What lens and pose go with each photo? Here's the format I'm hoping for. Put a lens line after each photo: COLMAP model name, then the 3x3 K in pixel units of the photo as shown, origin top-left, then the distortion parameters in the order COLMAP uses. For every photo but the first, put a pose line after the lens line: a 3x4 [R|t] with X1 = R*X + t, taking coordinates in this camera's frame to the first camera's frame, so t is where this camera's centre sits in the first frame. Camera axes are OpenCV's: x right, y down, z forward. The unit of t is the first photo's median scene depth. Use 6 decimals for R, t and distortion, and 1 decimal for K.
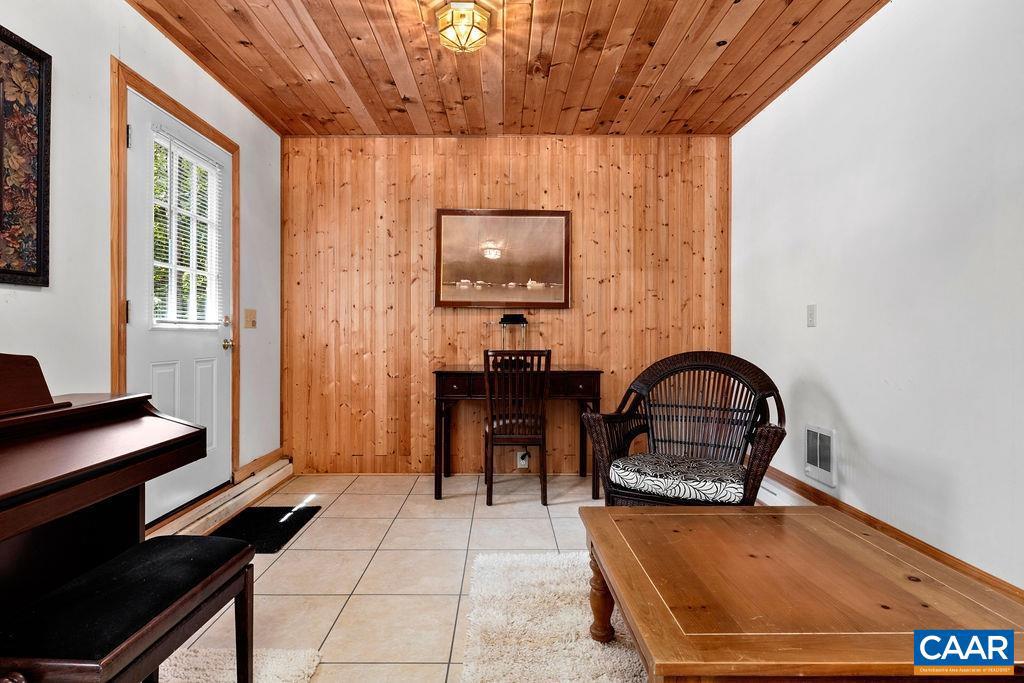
lens RADIAL K [[523.7, 0, 508.9], [0, 523.7, 337.5], [0, 0, 1]] dist [0.000696, -0.001051]
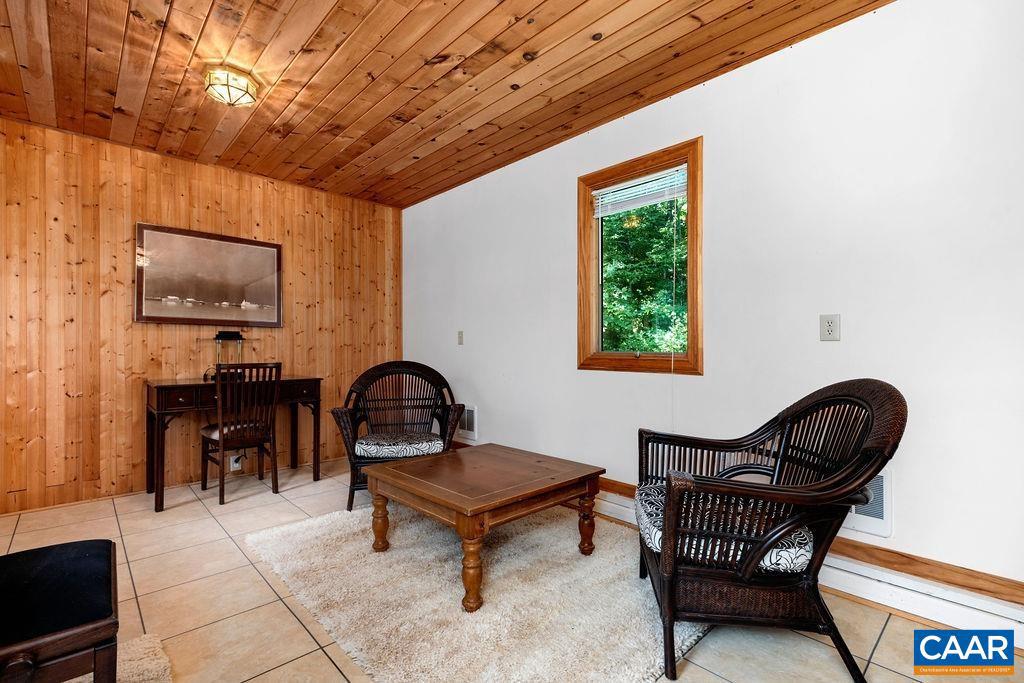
lens RADIAL K [[471.0, 0, 512.4], [0, 471.0, 345.1], [0, 0, 1]] dist [0.006178, 0.000329]
pose [[0.722447, 0.004448, 0.691412, -0.244497], [0.005460, 0.999911, -0.012139, 0.000057], [-0.691405, 0.012545, 0.722358, -0.127268]]
